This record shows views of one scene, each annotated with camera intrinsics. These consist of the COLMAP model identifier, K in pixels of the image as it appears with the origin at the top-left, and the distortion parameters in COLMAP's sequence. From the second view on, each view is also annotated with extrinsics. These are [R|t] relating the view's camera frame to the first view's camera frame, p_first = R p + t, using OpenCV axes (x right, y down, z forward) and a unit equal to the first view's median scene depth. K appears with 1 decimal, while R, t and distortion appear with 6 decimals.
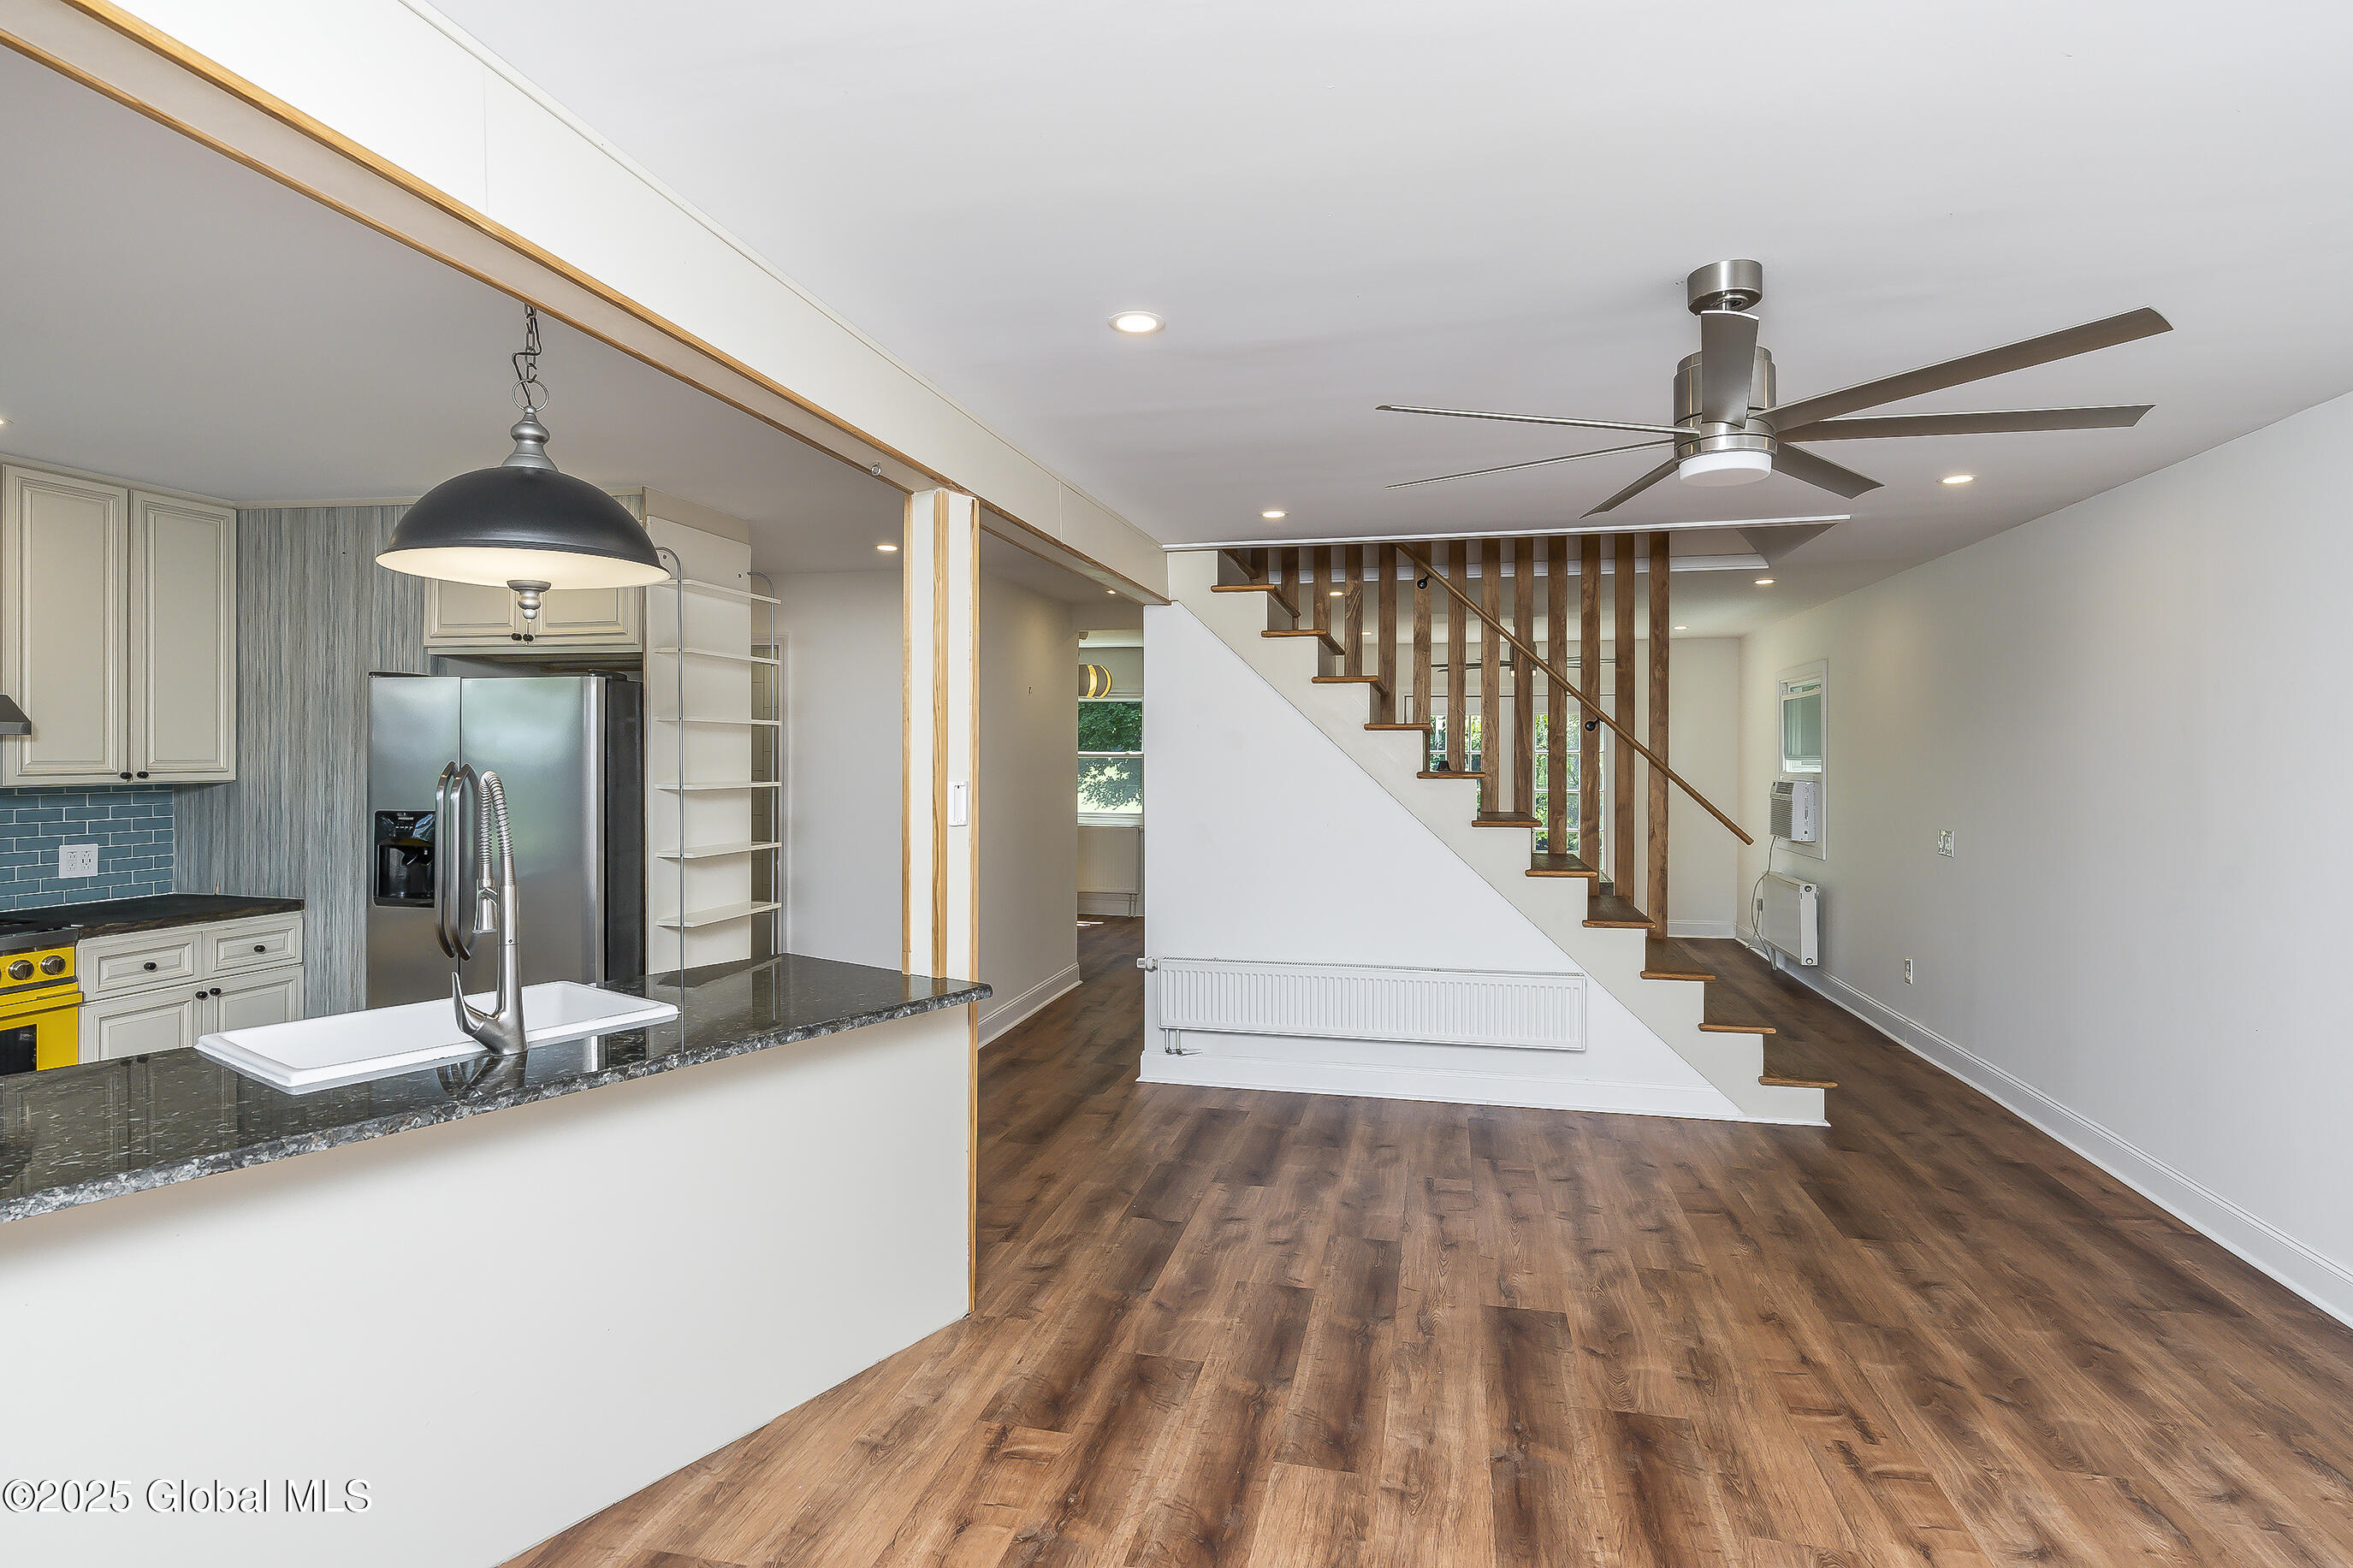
lens RADIAL K [[1197.1, 0, 1171.9], [0, 1197.1, 757.3], [0, 0, 1]] dist [-0.002902, 0.000501]
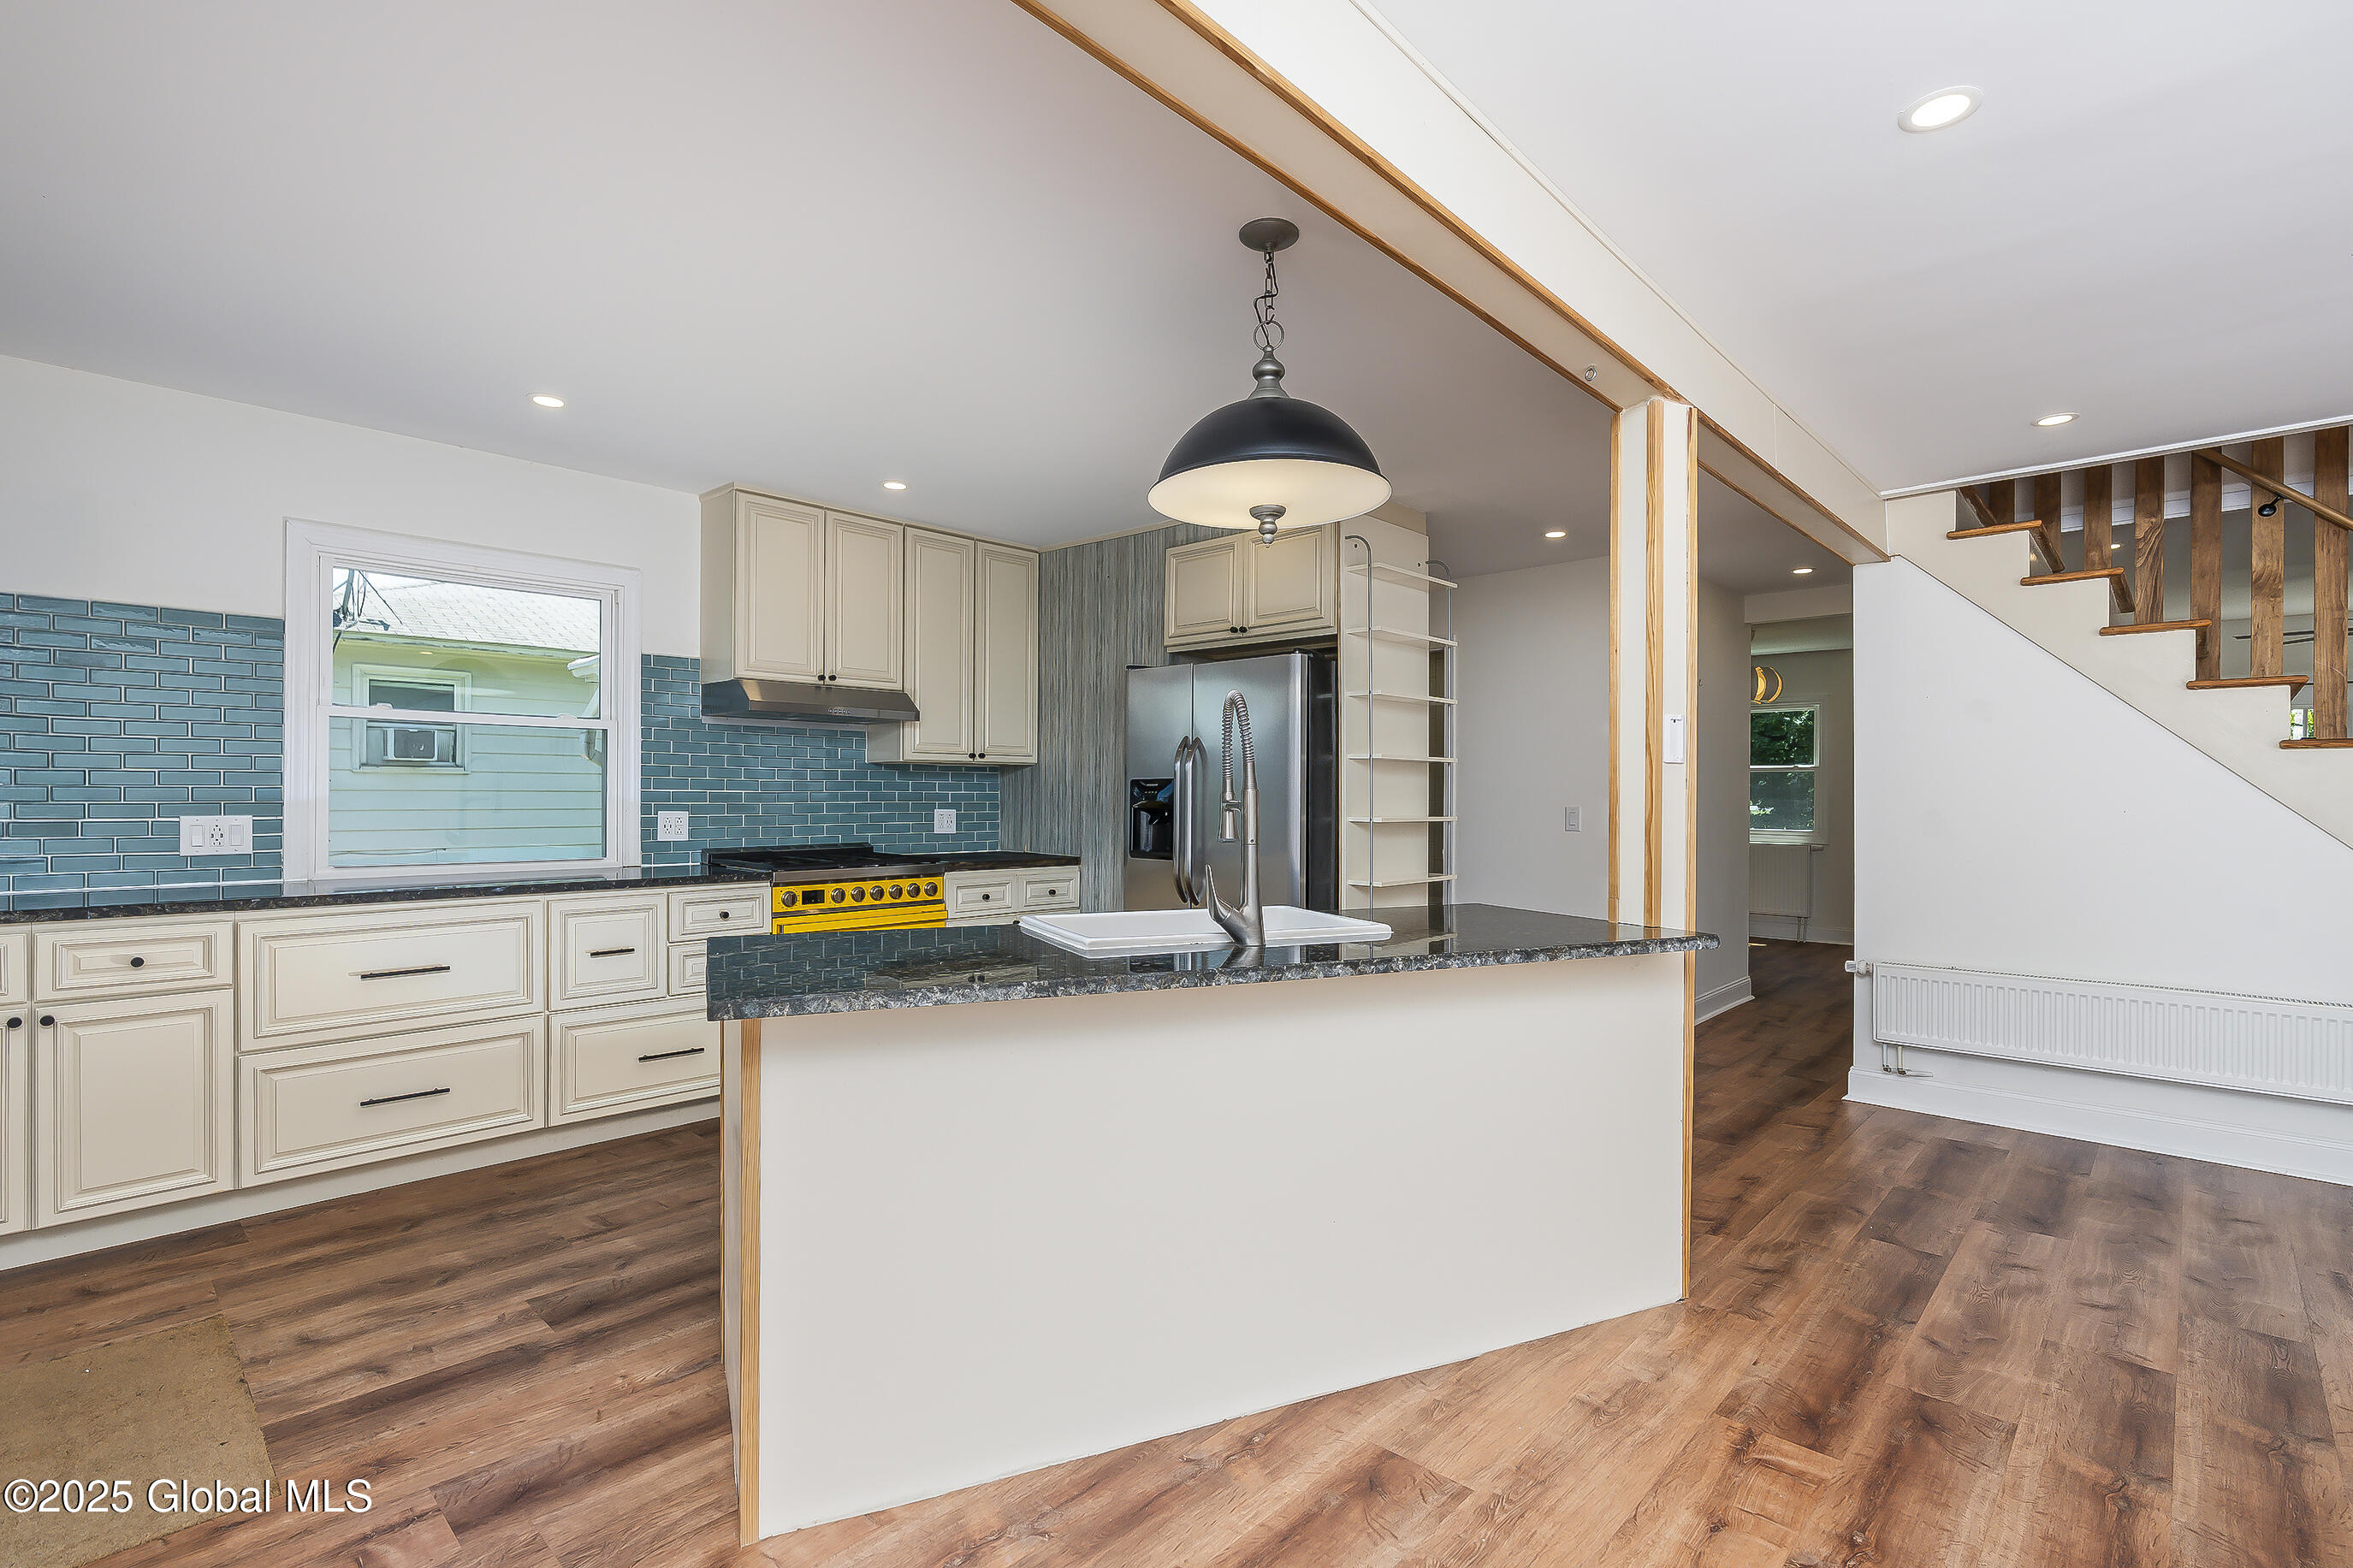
lens RADIAL K [[1092.0, 0, 1179.1], [0, 1092.0, 800.4], [0, 0, 1]] dist [-0.008309, 0.004161]
pose [[0.863704, 0.003309, -0.503988, -0.073004], [-0.003510, 0.999994, 0.000551, 0.074008], [0.503987, 0.001293, 0.863711, 0.075856]]
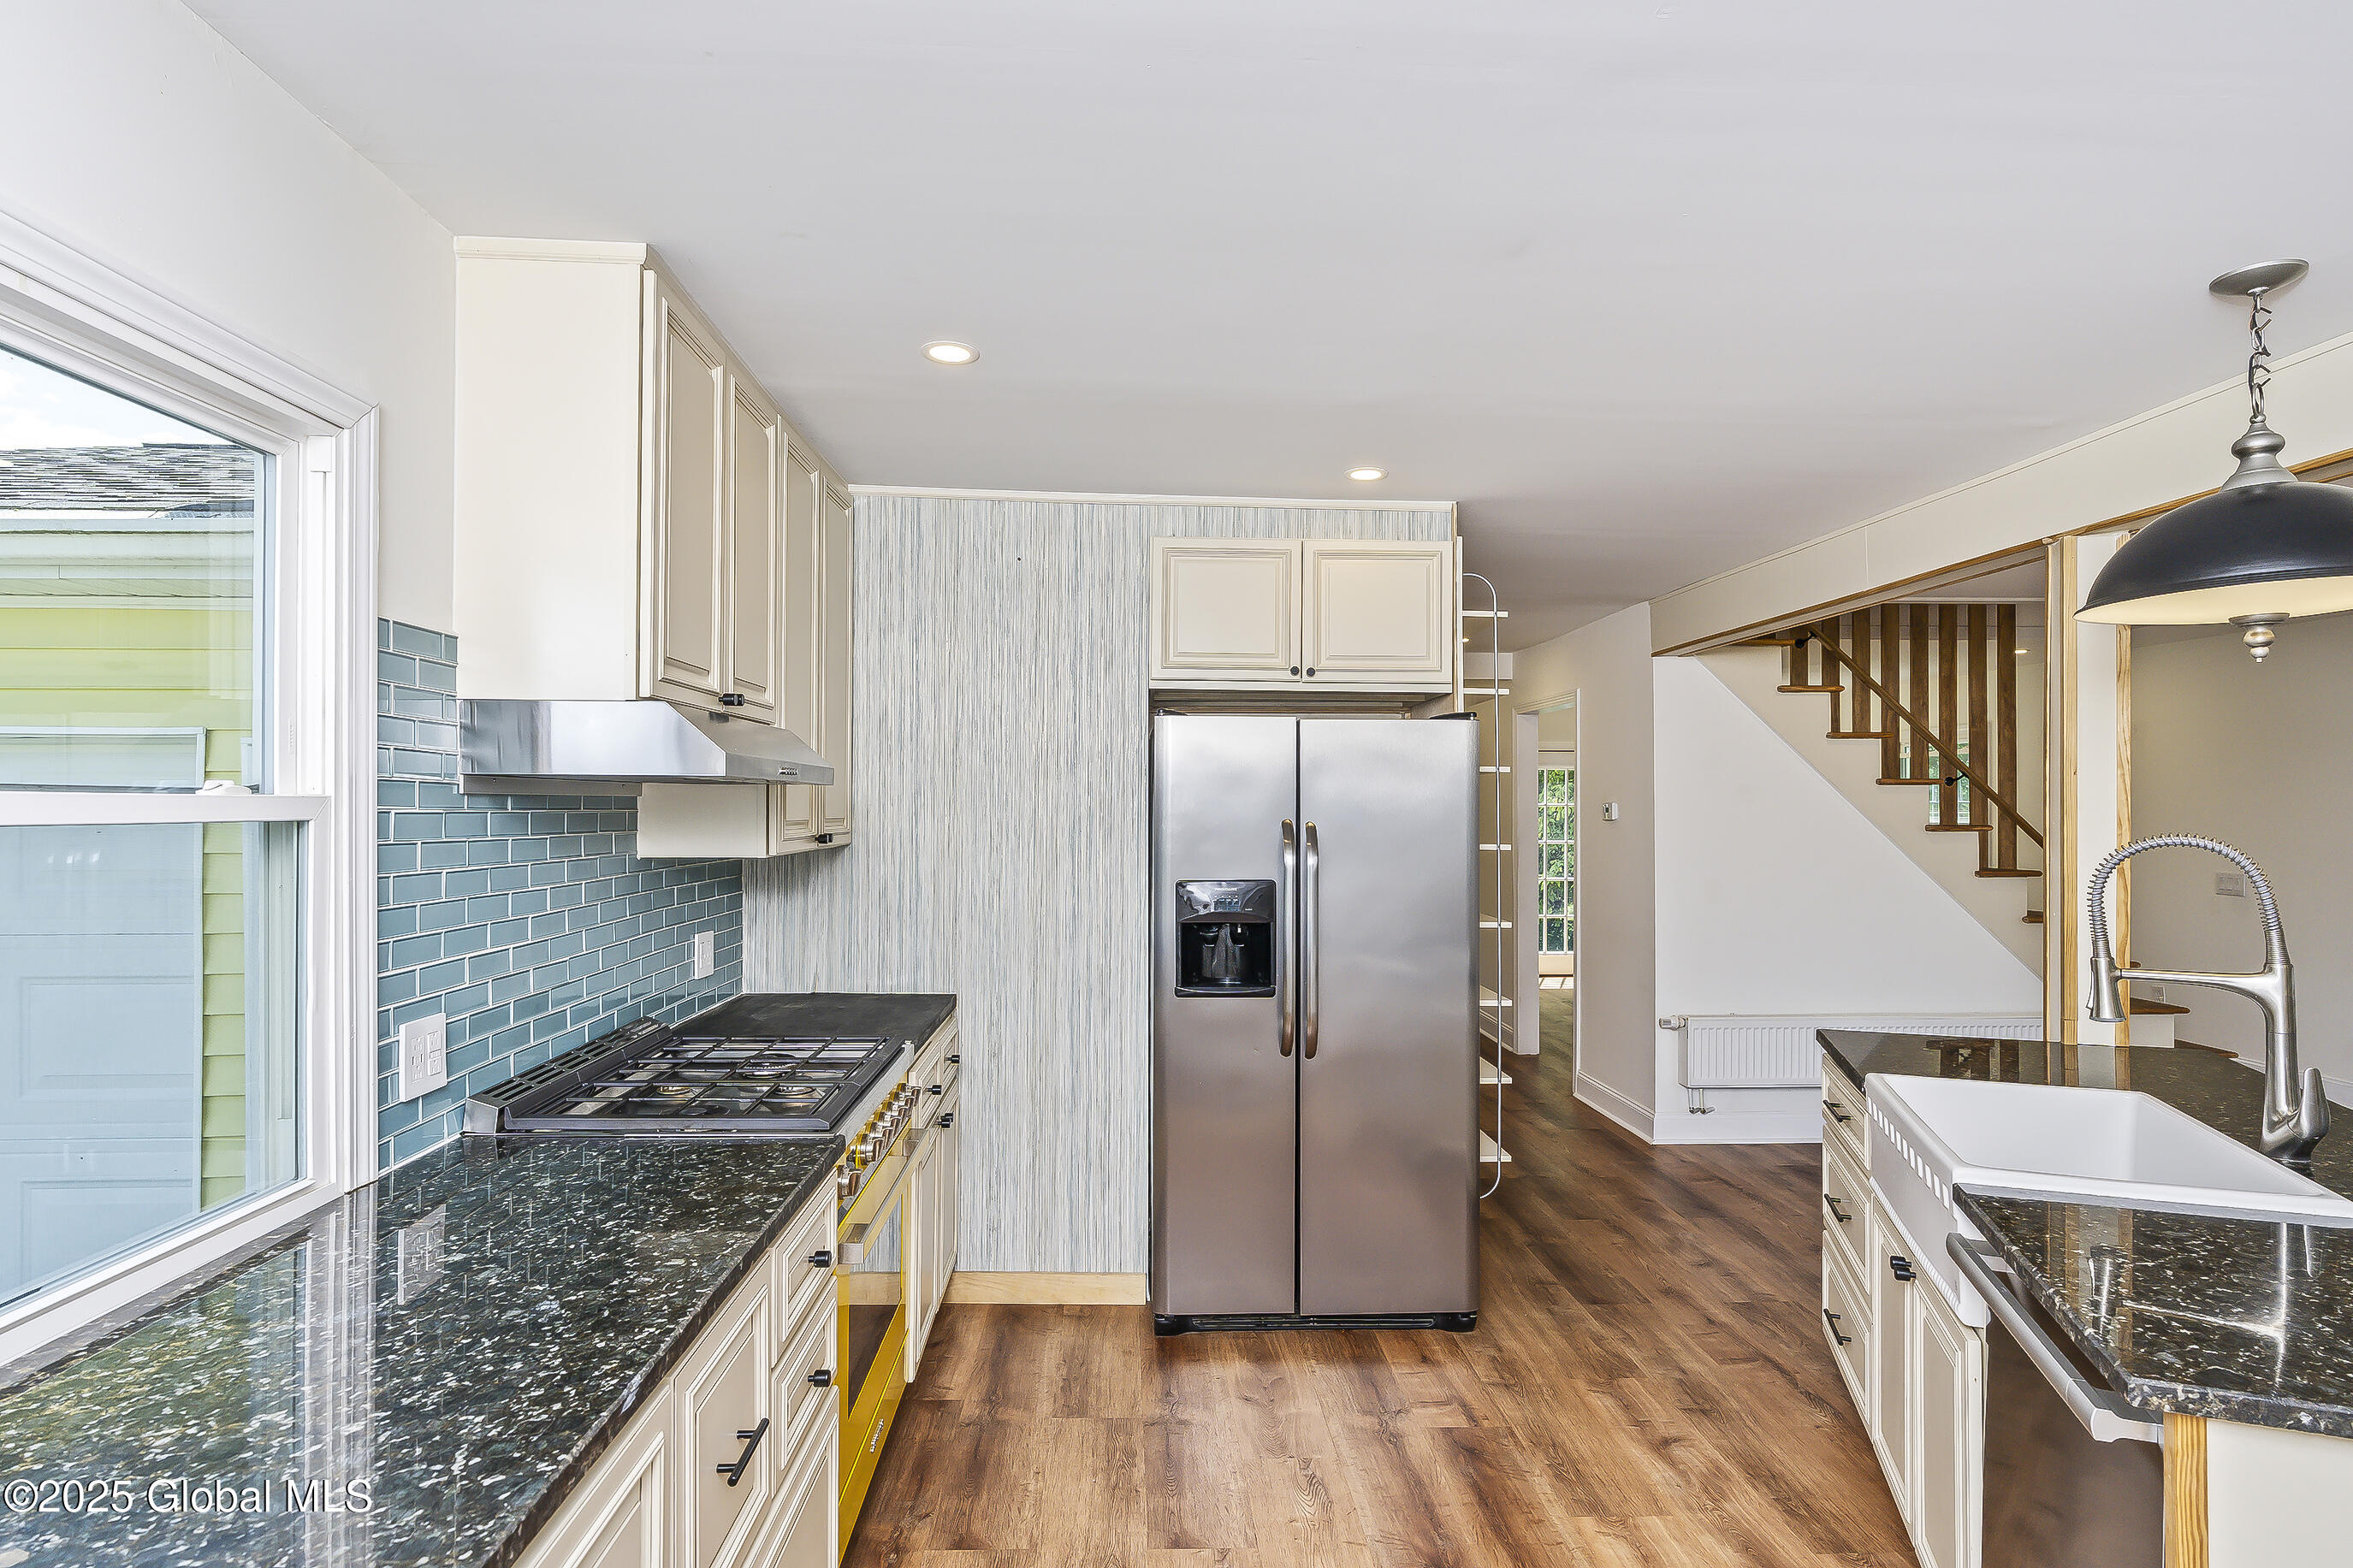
lens RADIAL K [[1210.2, 0, 1183.6], [0, 1210.2, 799.9], [0, 0, 1]] dist [-0.004825, -0.000608]
pose [[0.960709, 0.001459, 0.277553, -1.007767], [0.000373, 0.999979, -0.006545, -0.004692], [-0.277556, 0.006392, 0.960688, 0.238979]]
